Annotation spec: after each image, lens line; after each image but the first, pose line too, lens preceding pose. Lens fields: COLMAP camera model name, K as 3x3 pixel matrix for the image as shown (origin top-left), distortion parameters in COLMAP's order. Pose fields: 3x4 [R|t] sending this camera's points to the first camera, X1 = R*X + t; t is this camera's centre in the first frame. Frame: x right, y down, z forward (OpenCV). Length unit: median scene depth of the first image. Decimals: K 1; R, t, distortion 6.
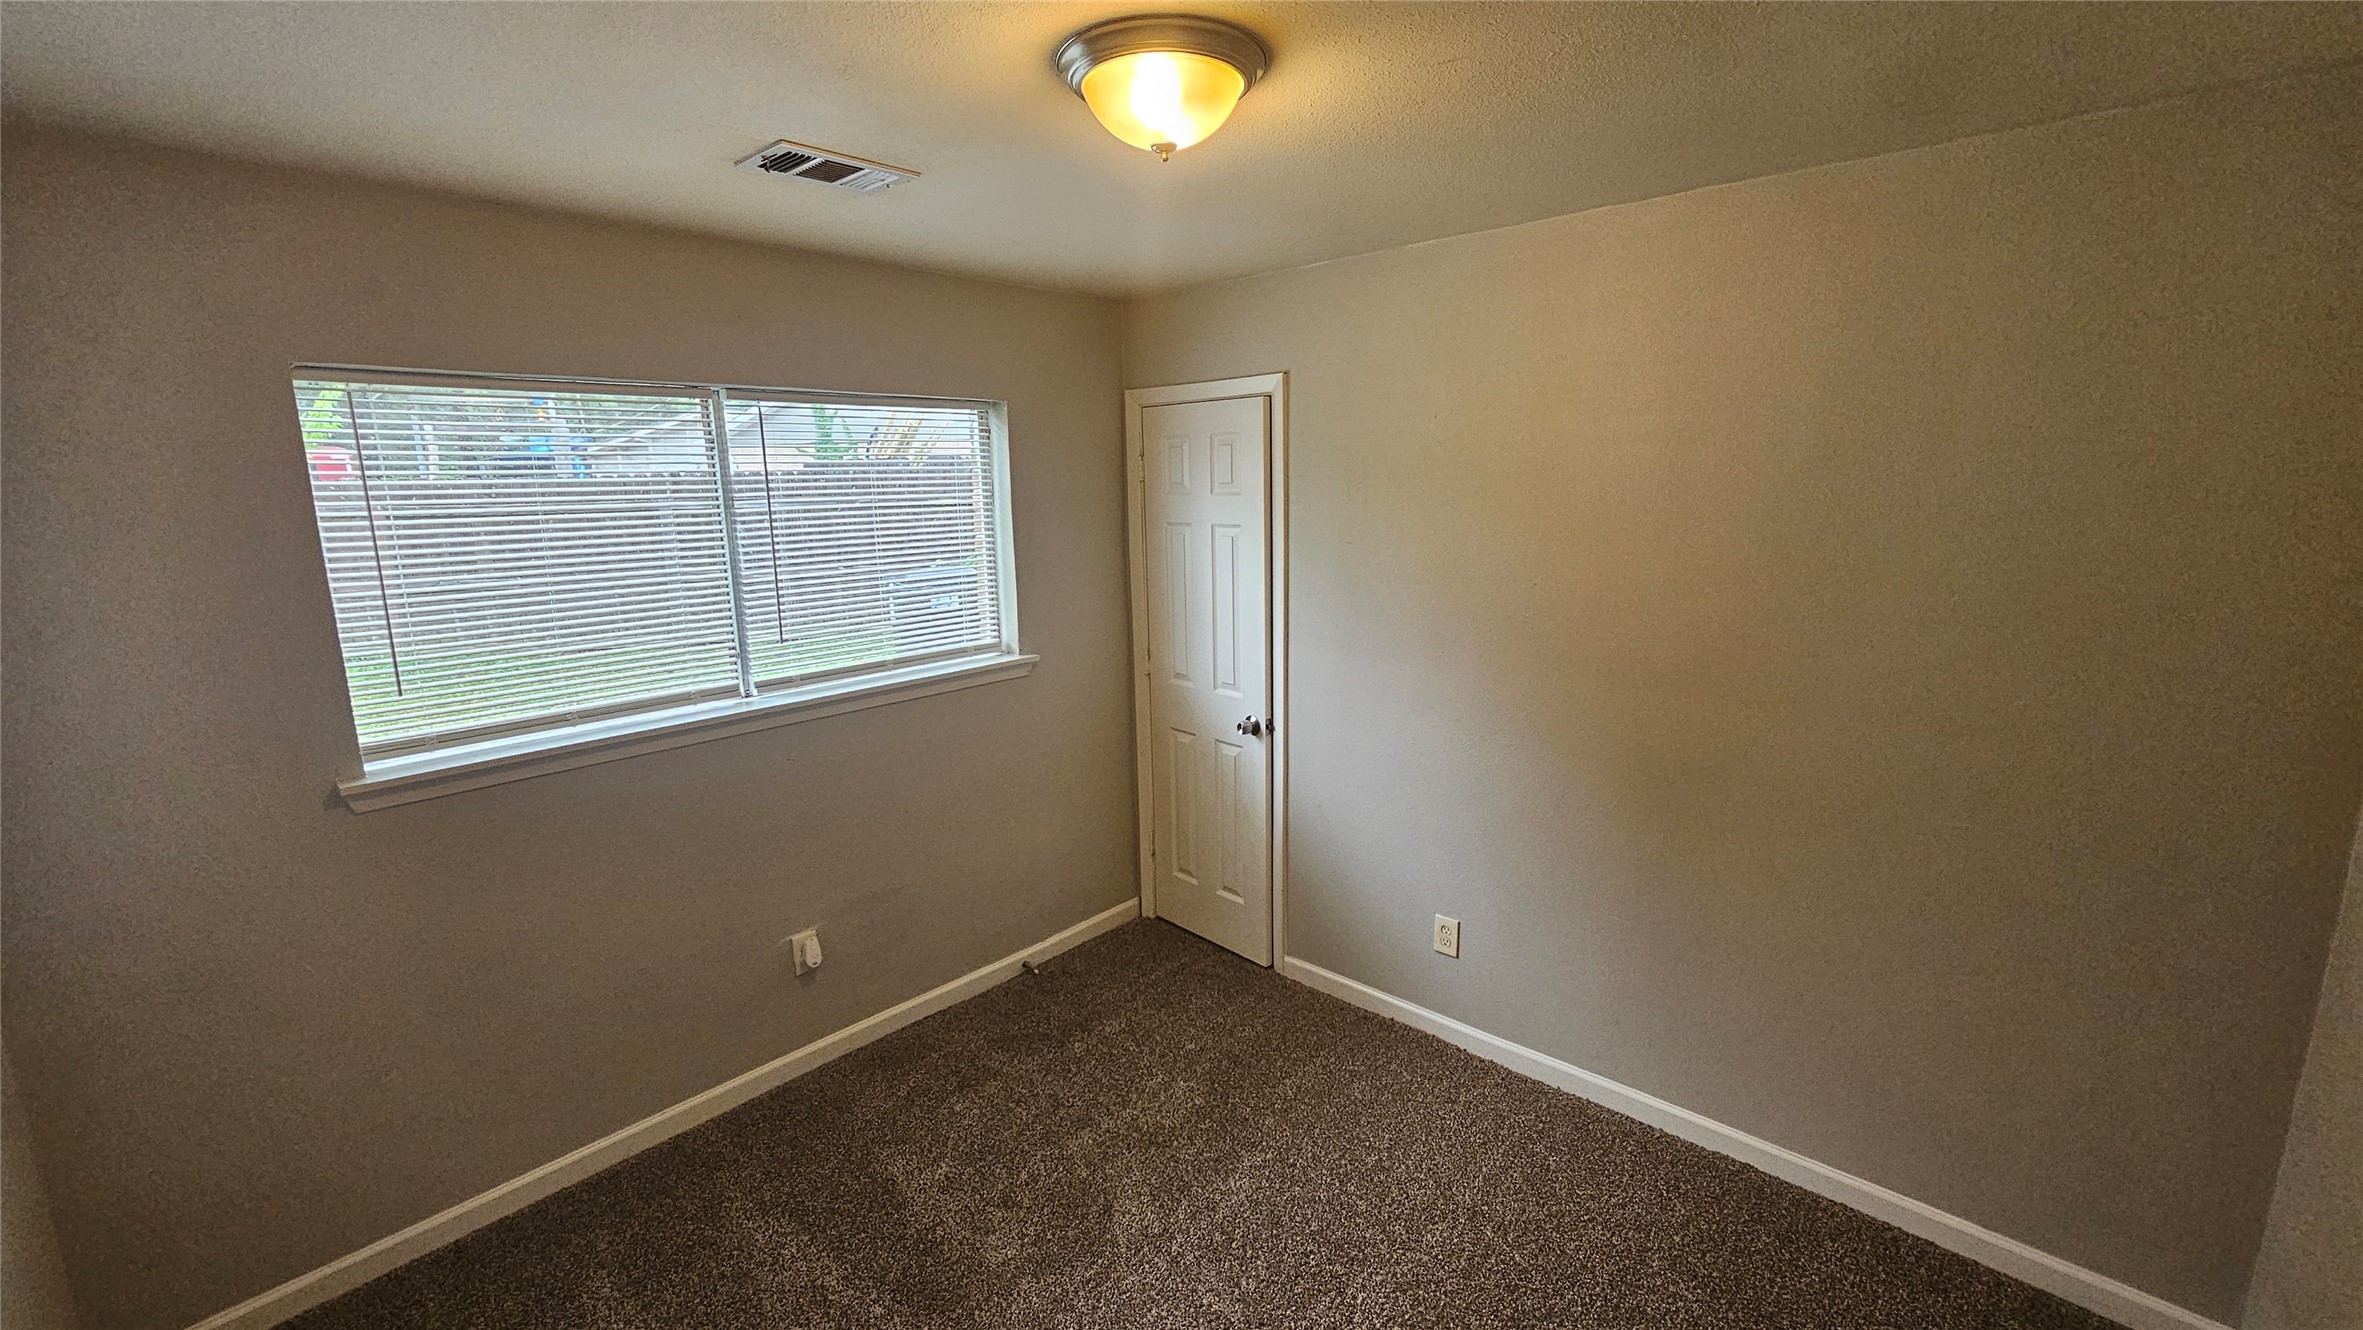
lens RADIAL K [[970.5, 0, 1180.7], [0, 970.5, 666.1], [0, 0, 1]] dist [0.000366, -0.001378]
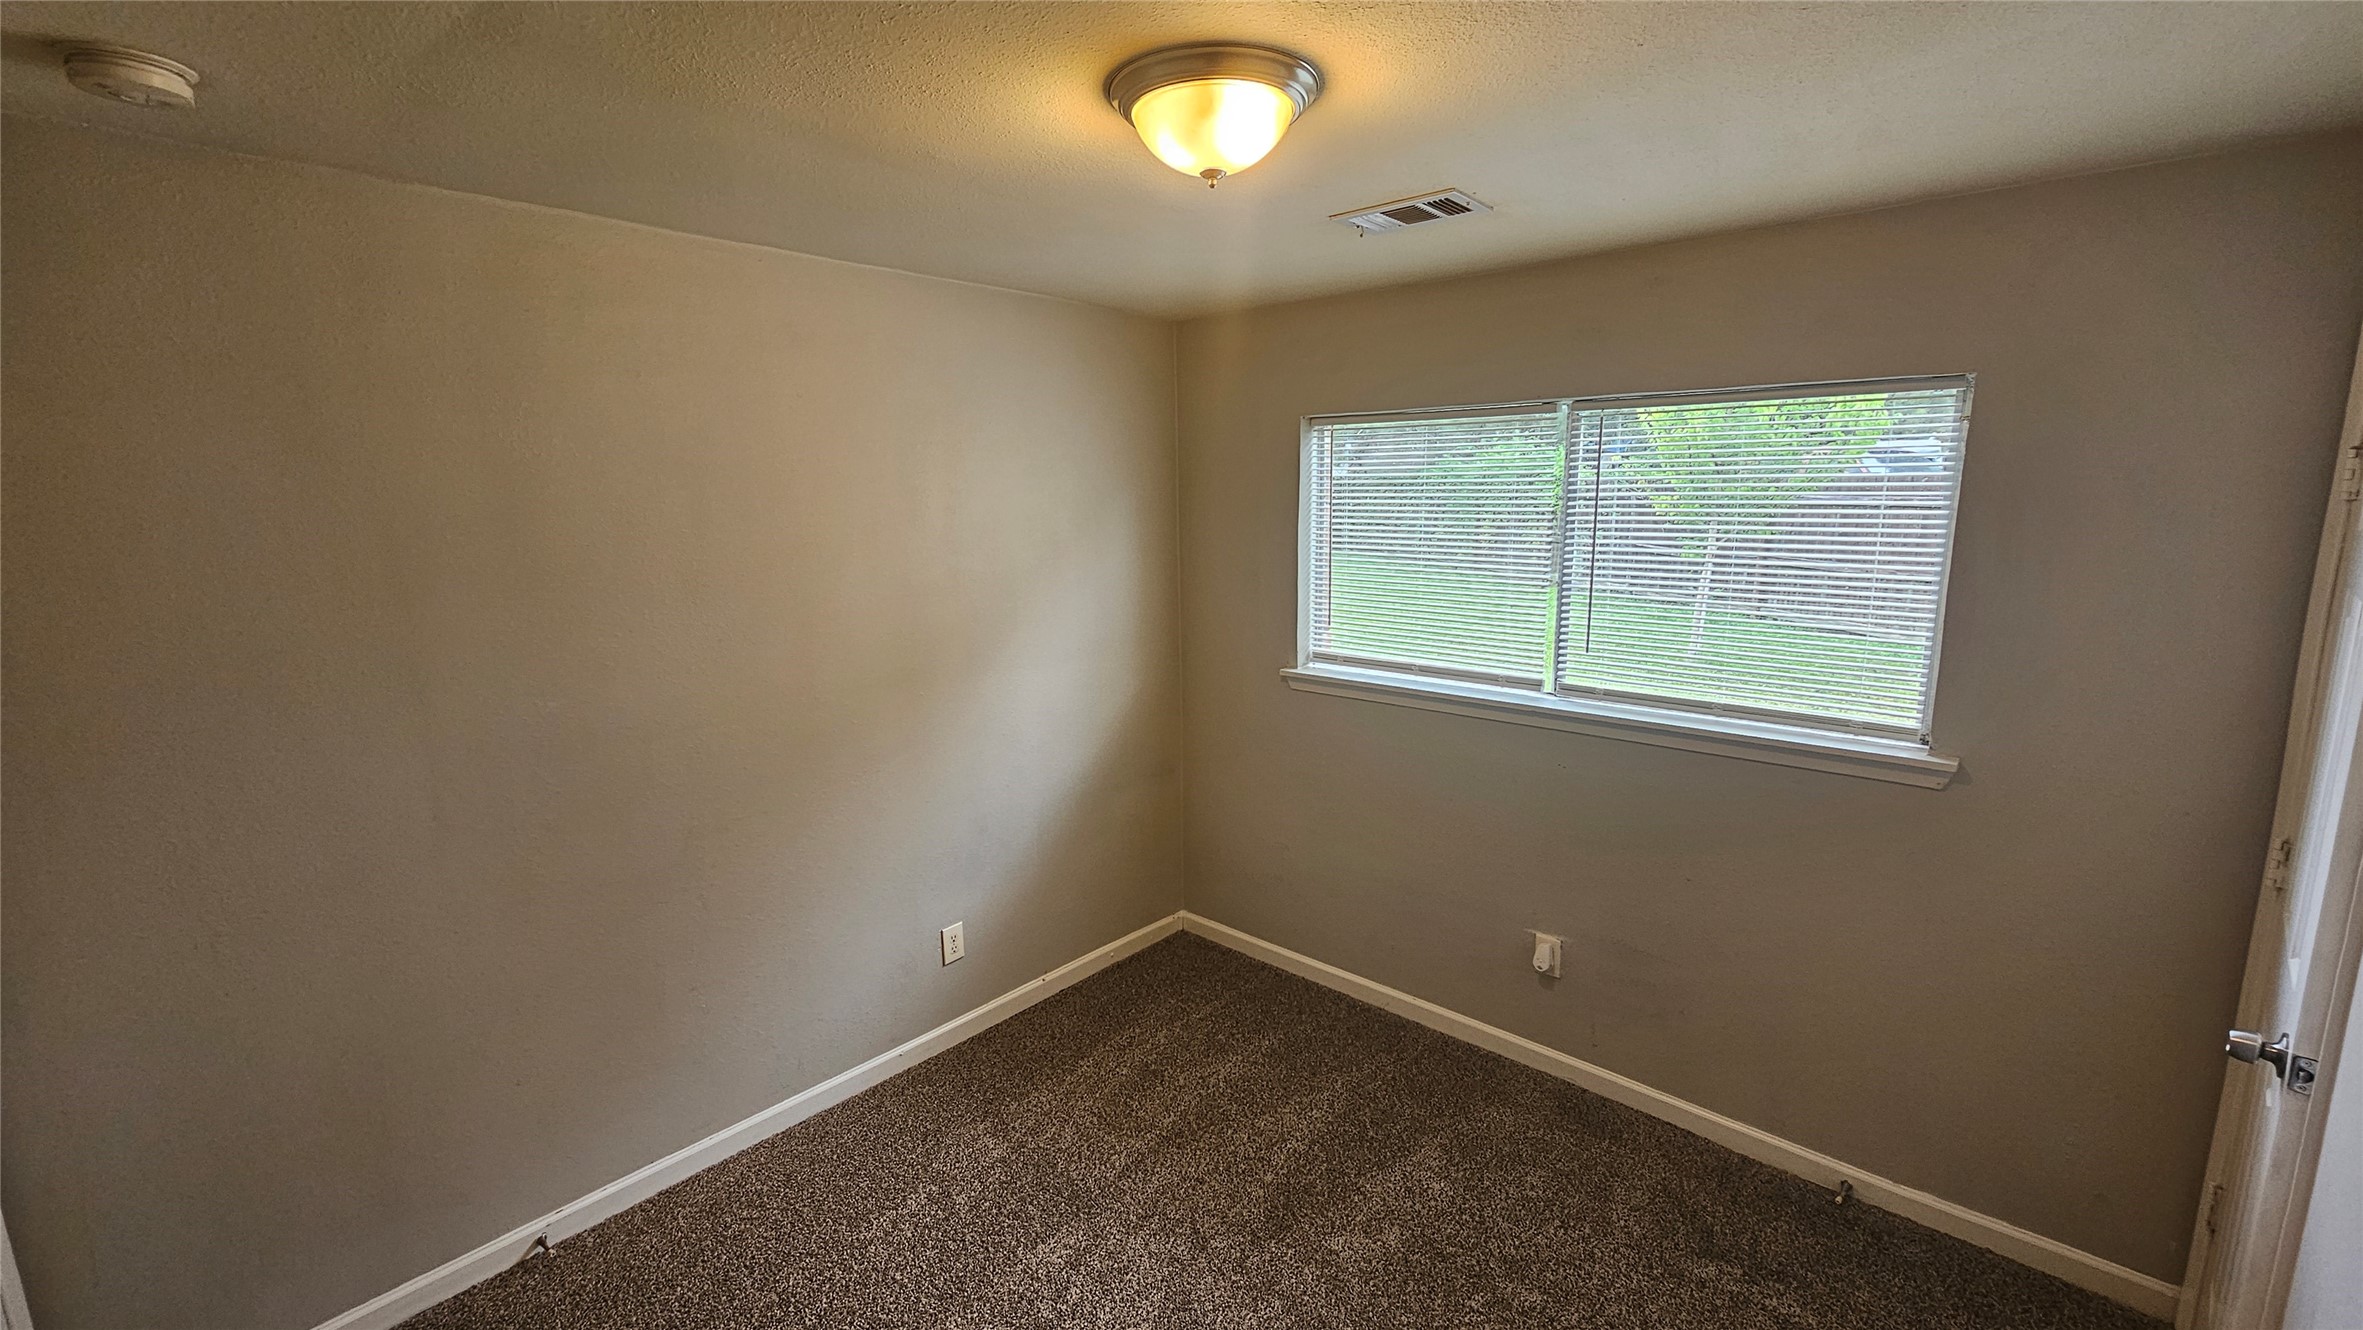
lens RADIAL K [[970.5, 0, 1166.0], [0, 970.5, 665.3], [0, 0, 1]] dist [0.000366, -0.001378]
pose [[0.002451, 0.189895, -0.981801, 0.566091], [-0.187801, 0.964423, 0.186064, -0.114063], [0.982204, 0.183927, 0.038026, 0.531315]]
